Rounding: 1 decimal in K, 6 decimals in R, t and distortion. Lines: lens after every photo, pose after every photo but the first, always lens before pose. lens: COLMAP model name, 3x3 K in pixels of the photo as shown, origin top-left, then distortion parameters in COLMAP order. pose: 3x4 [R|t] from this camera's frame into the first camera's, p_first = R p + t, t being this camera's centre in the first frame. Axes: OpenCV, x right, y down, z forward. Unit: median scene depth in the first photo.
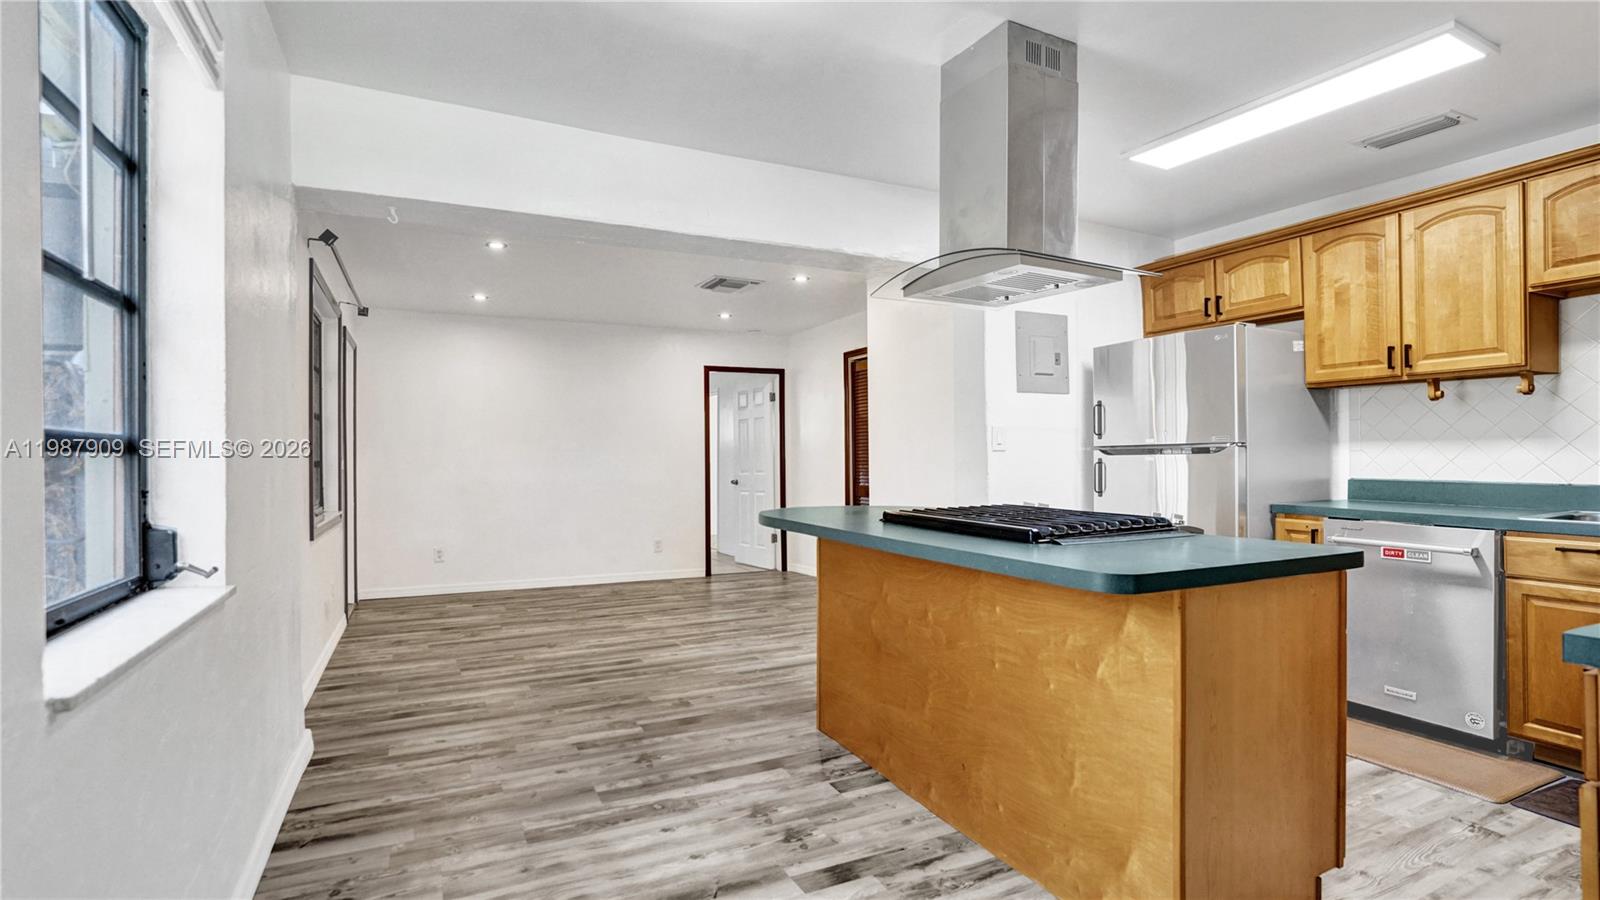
lens RADIAL K [[757.5, 0, 800.0], [0, 757.5, 450.0], [0, 0, 1]] dist [-0.023685, 0.001084]
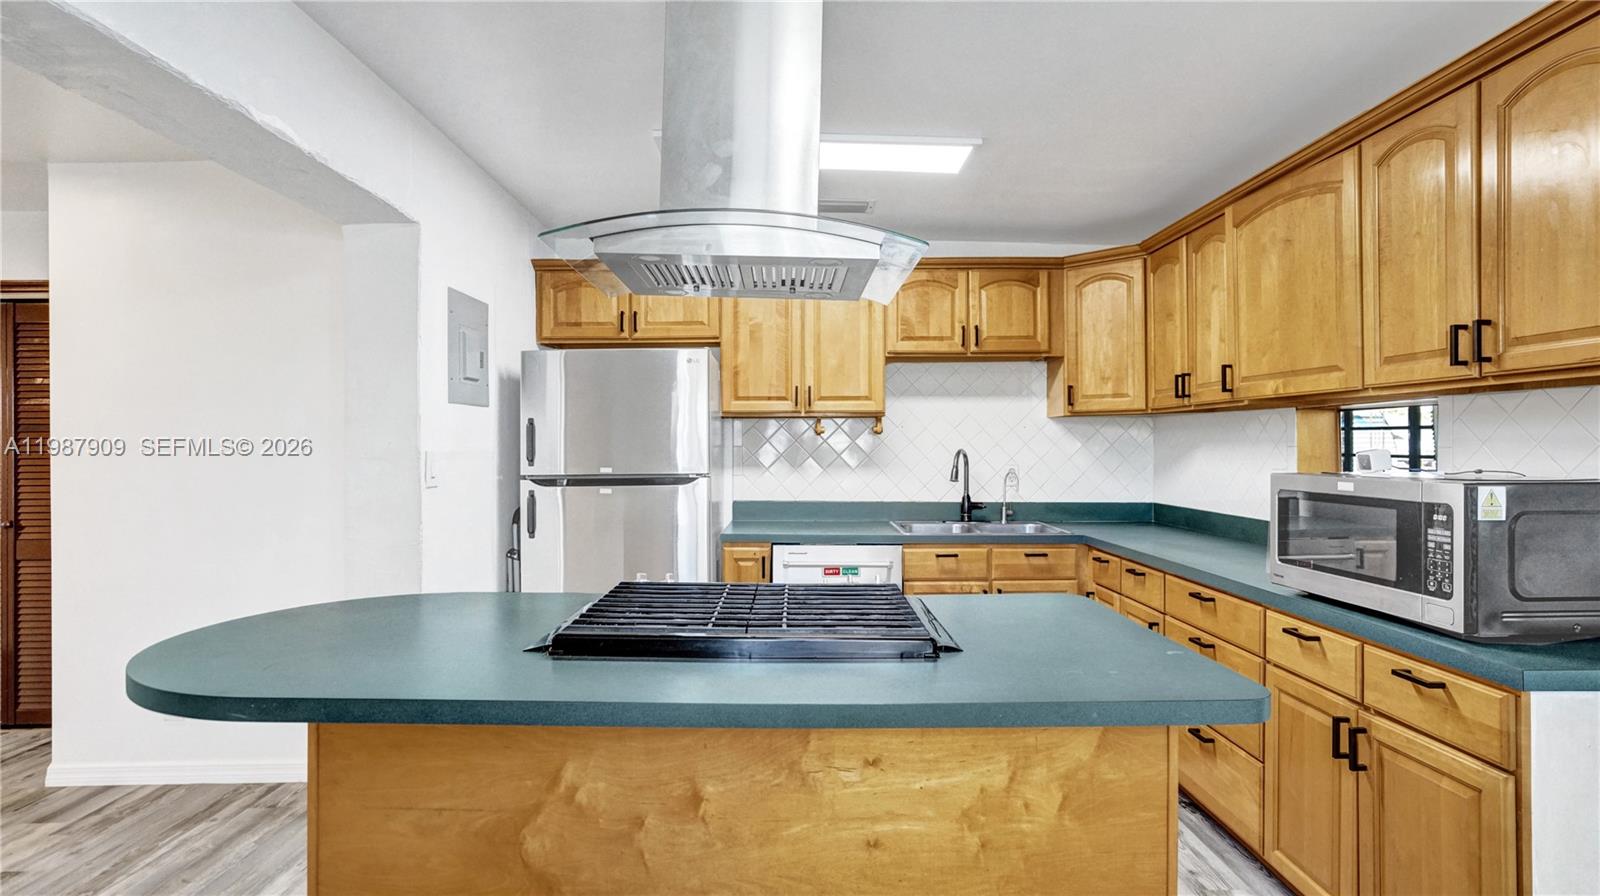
lens RADIAL K [[757.5, 0, 800.0], [0, 757.5, 448.0], [0, 0, 1]] dist [-0.023685, 0.001084]
pose [[0.442720, 0.002911, 0.896655, -0.223319], [-0.008970, 0.999959, 0.001182, -0.042998], [-0.896615, -0.008567, 0.442728, 0.448270]]
